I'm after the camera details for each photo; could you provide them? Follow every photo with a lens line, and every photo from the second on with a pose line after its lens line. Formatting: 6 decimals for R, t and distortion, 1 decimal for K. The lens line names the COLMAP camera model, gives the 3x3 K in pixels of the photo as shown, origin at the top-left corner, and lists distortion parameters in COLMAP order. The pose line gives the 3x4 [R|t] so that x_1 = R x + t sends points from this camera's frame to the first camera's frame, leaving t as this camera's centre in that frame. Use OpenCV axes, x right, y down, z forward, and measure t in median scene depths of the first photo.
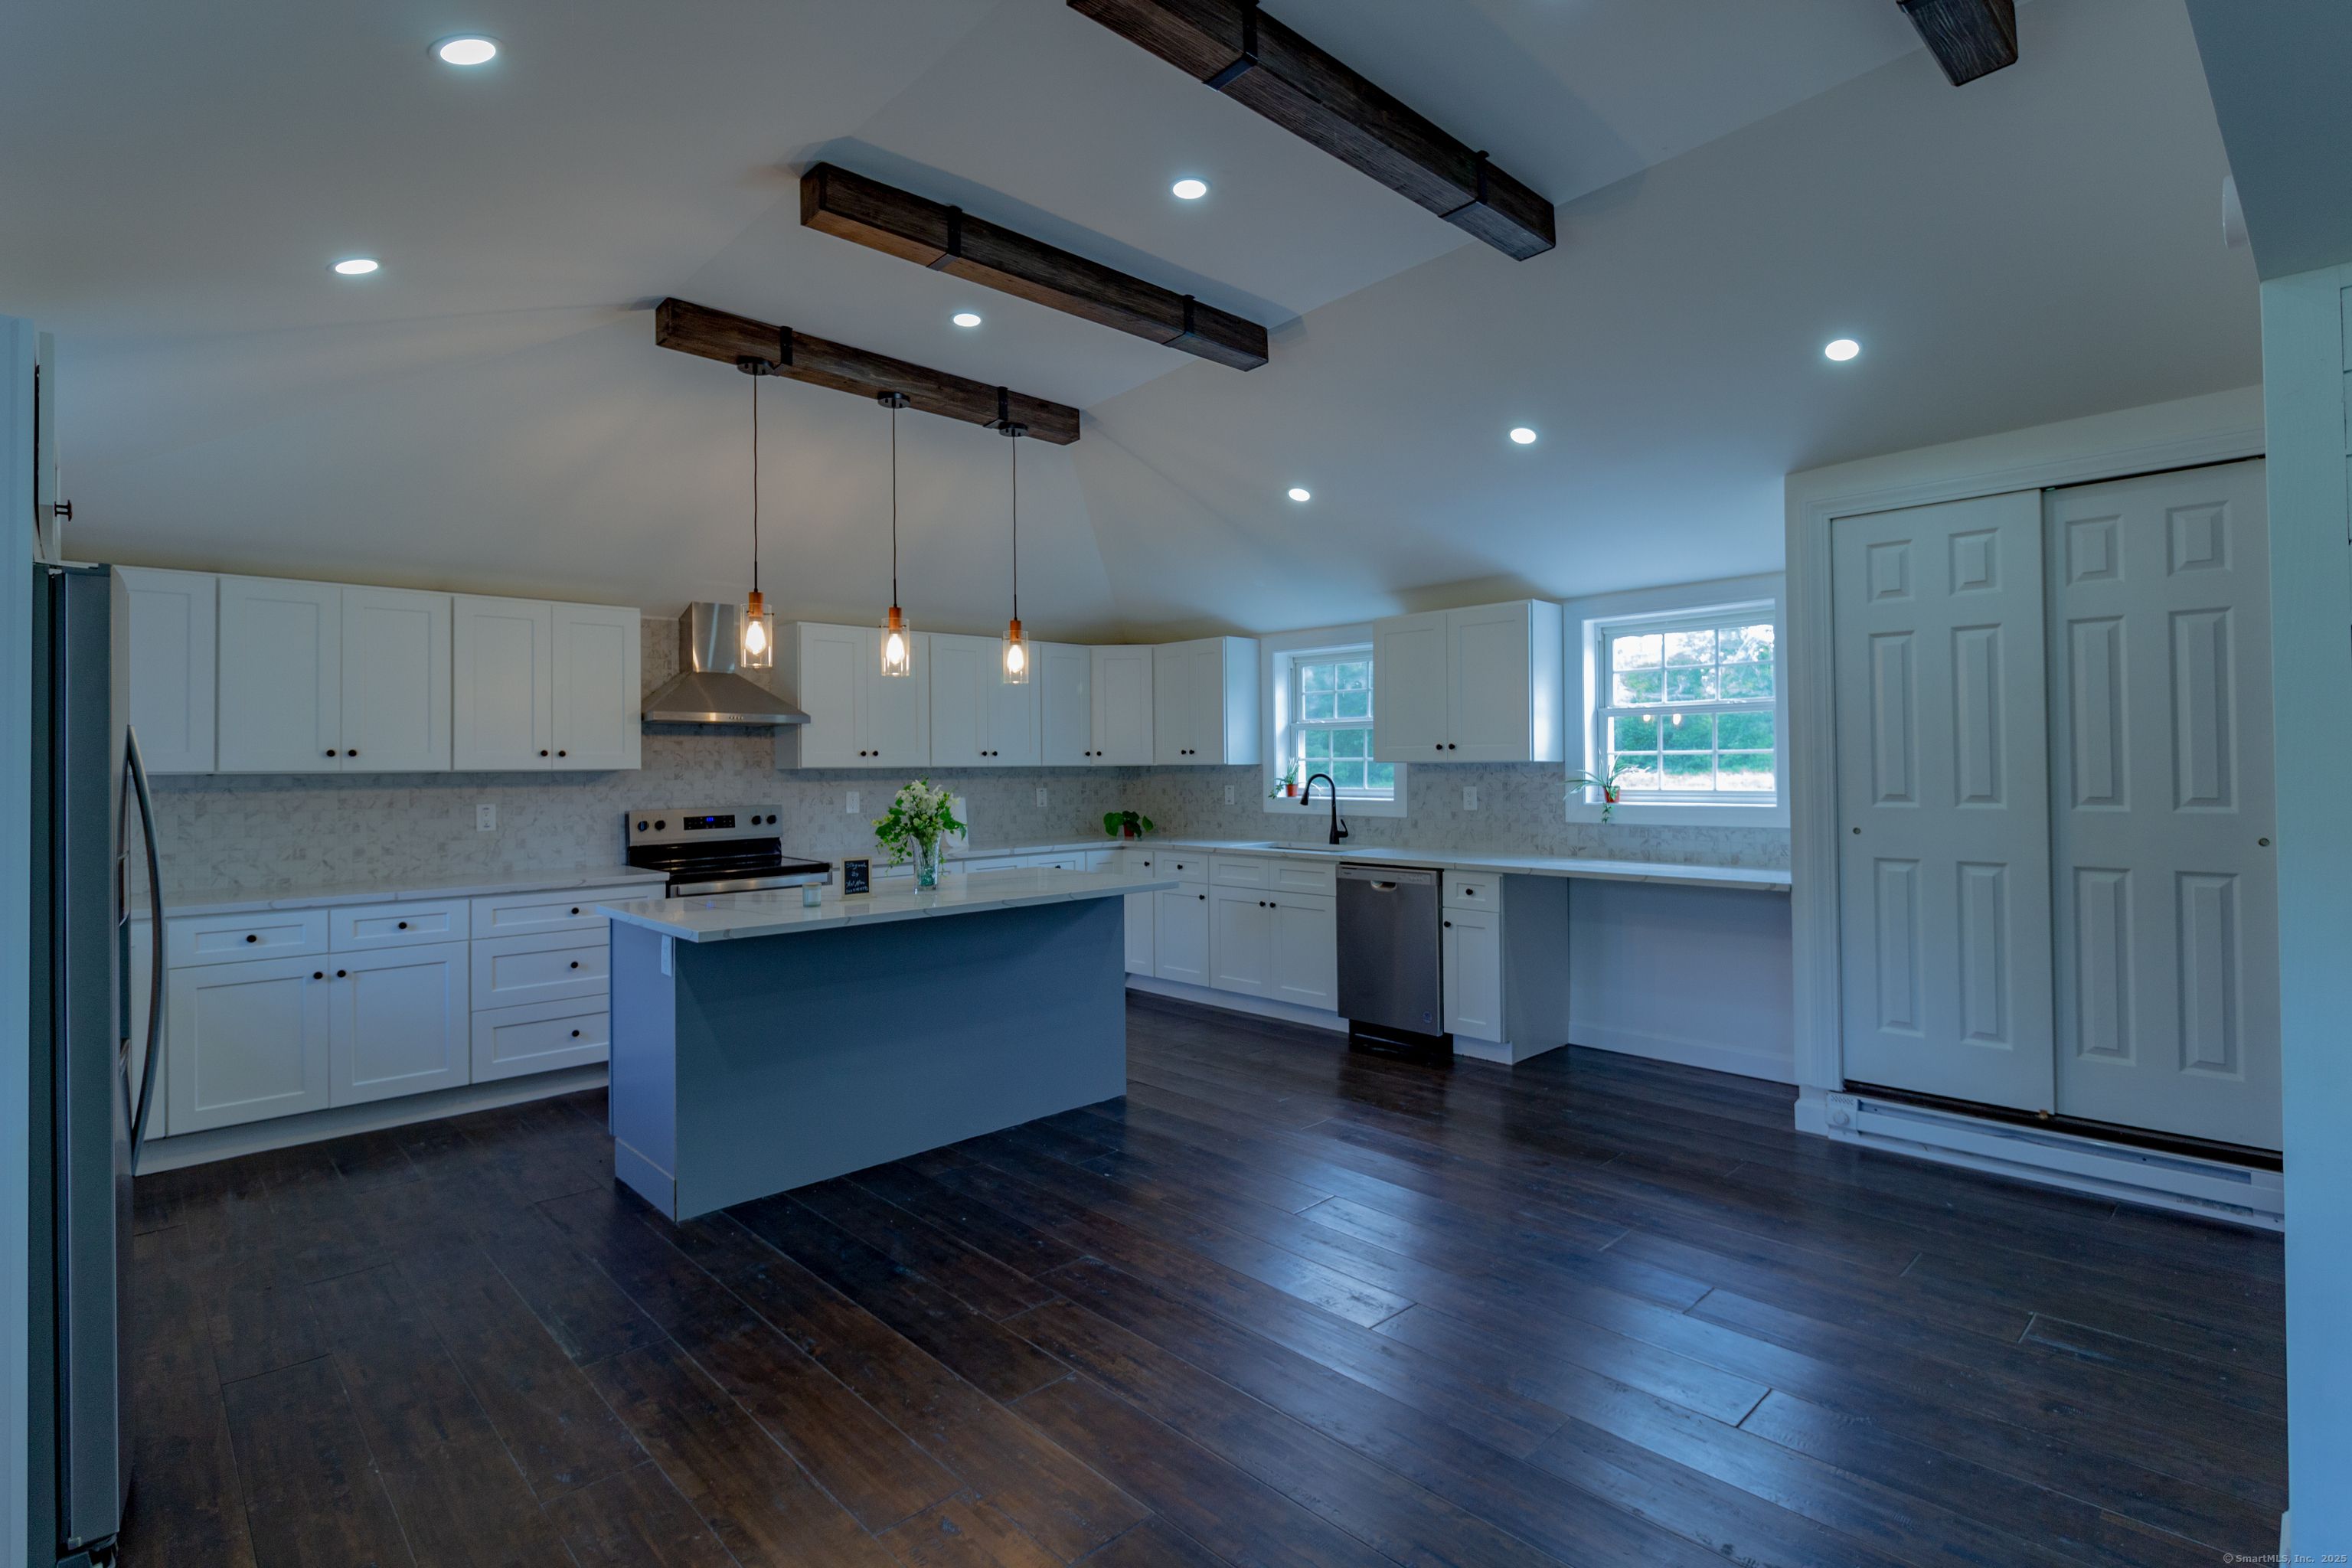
lens RADIAL K [[1002.7, 0, 1174.5], [0, 1002.7, 734.7], [0, 0, 1]] dist [-0.001352, -0.000284]
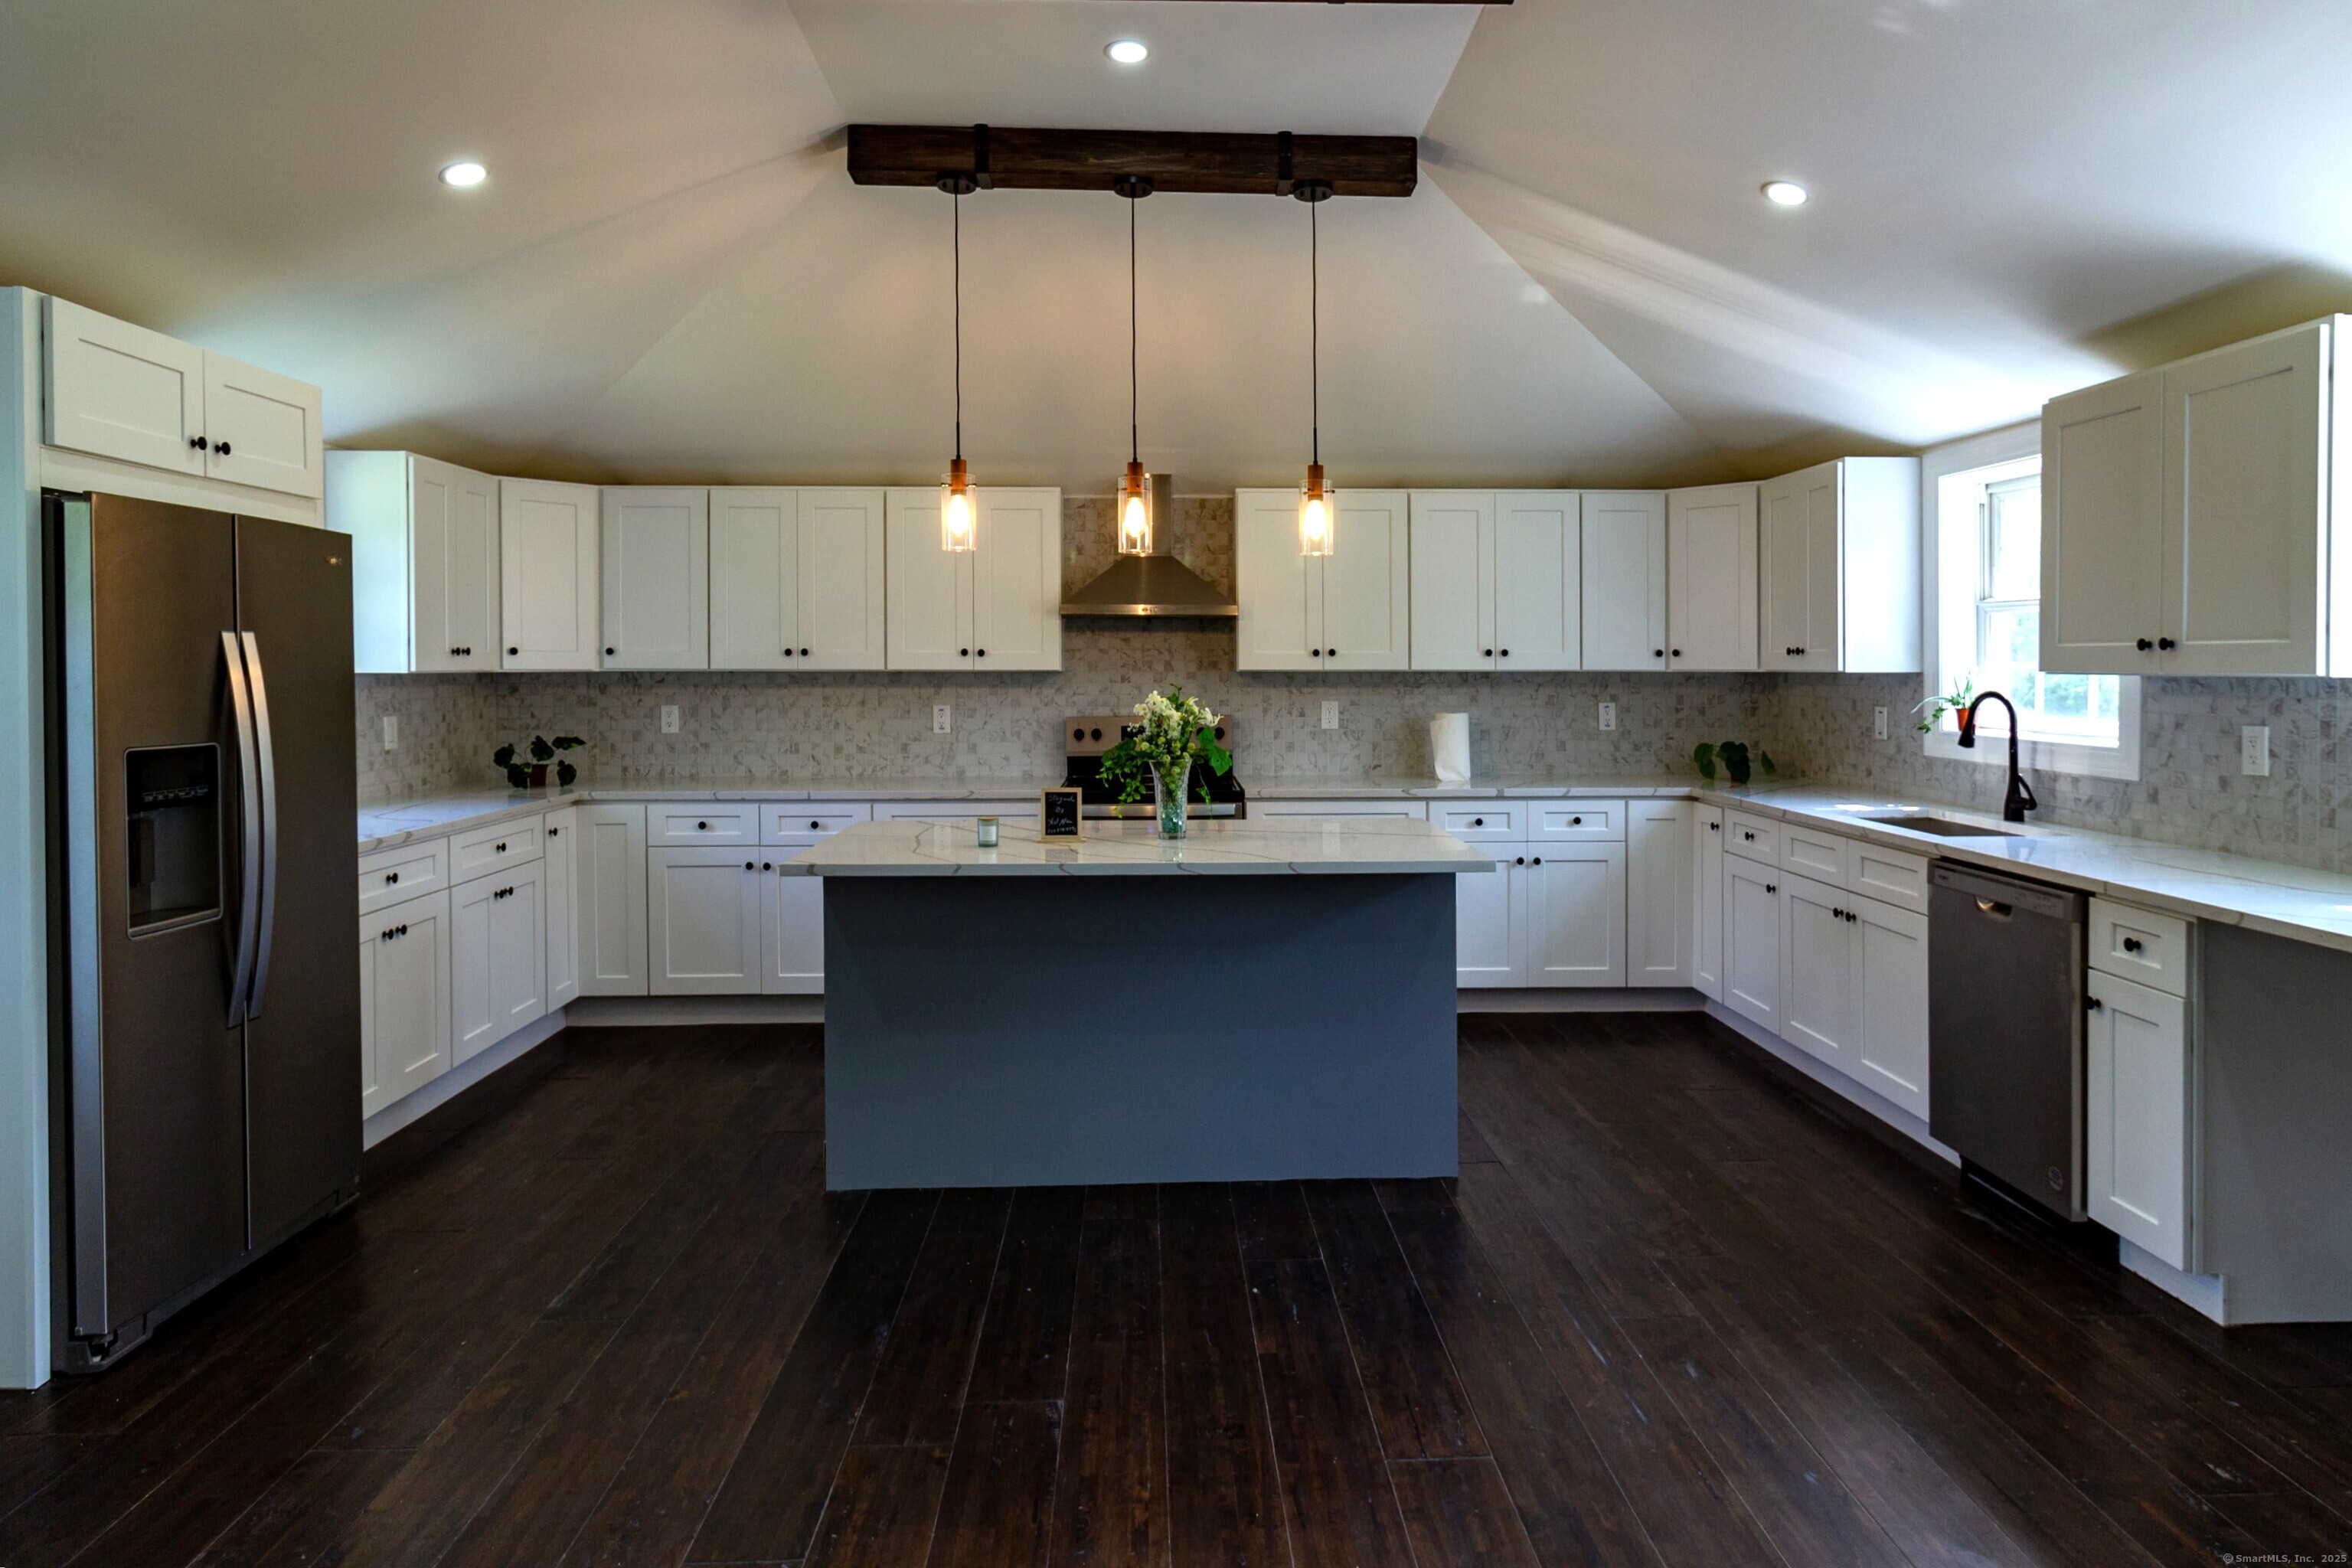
lens RADIAL K [[1276.8, 0, 1402.7], [0, 1276.8, 663.7], [0, 0, 1]] dist [0.002701, 0.000201]
pose [[0.786631, 0.008770, -0.617362, 0.385691], [0.011472, 0.999519, 0.028816, -0.000265], [0.617317, -0.029750, 0.786152, 0.295156]]
